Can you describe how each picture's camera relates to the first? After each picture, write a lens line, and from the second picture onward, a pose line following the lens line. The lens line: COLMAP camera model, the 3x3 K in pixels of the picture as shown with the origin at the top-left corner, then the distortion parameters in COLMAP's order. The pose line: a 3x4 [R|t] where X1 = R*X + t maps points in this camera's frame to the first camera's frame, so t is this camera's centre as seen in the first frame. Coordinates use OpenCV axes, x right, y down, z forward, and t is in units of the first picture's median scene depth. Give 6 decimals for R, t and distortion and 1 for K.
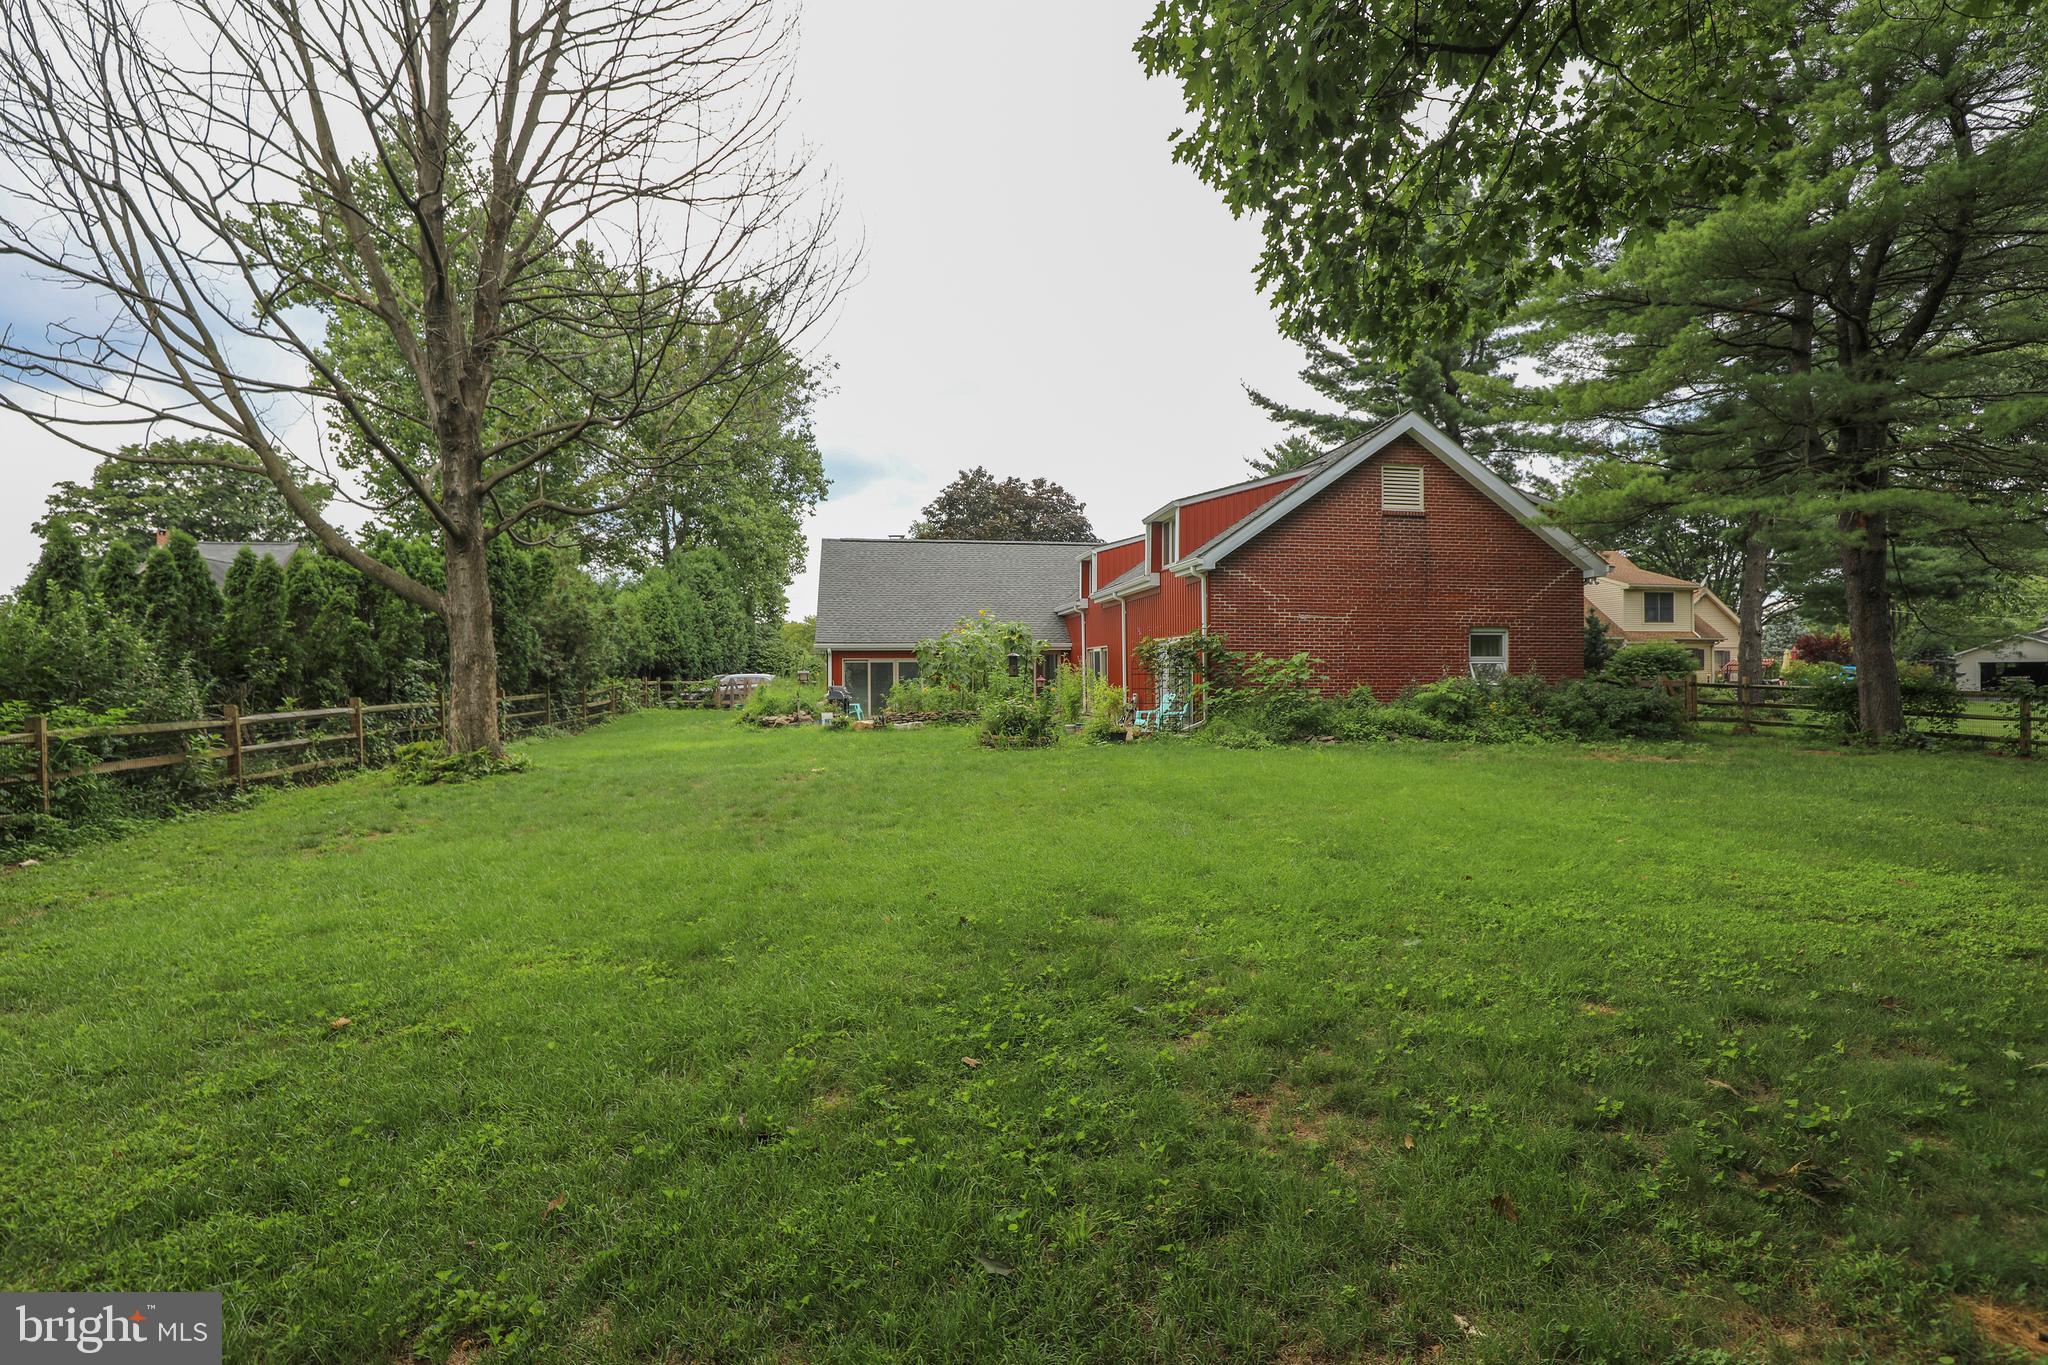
lens RADIAL K [[941.3, 0, 1030.1], [0, 941.3, 677.1], [0, 0, 1]] dist [-0.021699, 0.000224]
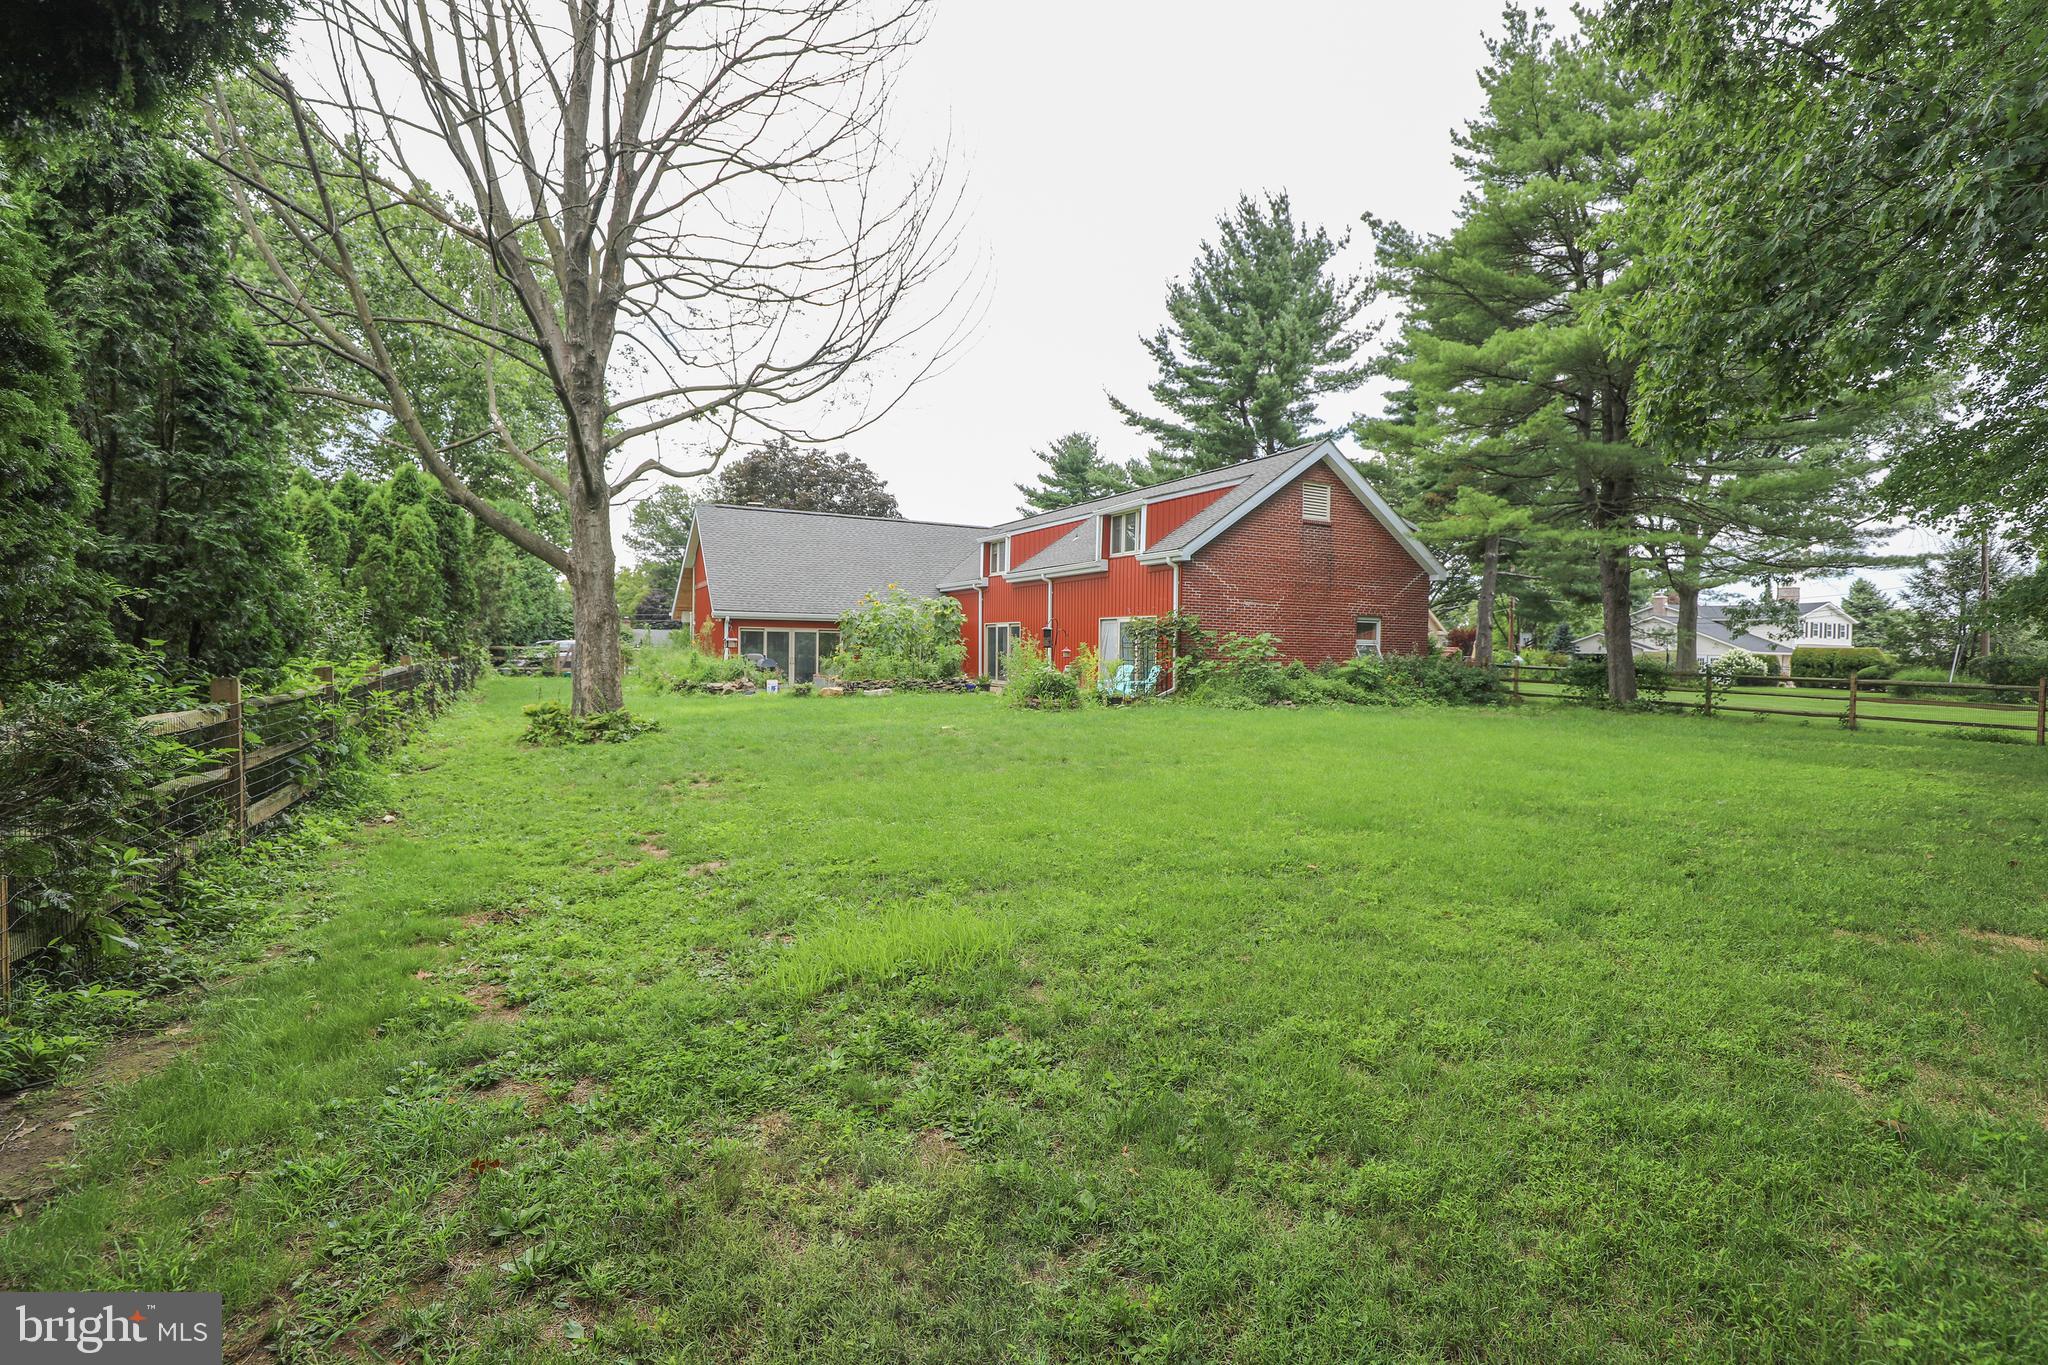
lens RADIAL K [[941.3, 0, 1007.8], [0, 941.3, 684.3], [0, 0, 1]] dist [-0.021699, 0.000224]
pose [[0.951424, 0.008956, 0.307755, -0.314510], [-0.018964, 0.999384, 0.029545, 0.008665], [-0.307300, -0.033946, 0.951007, -0.049626]]
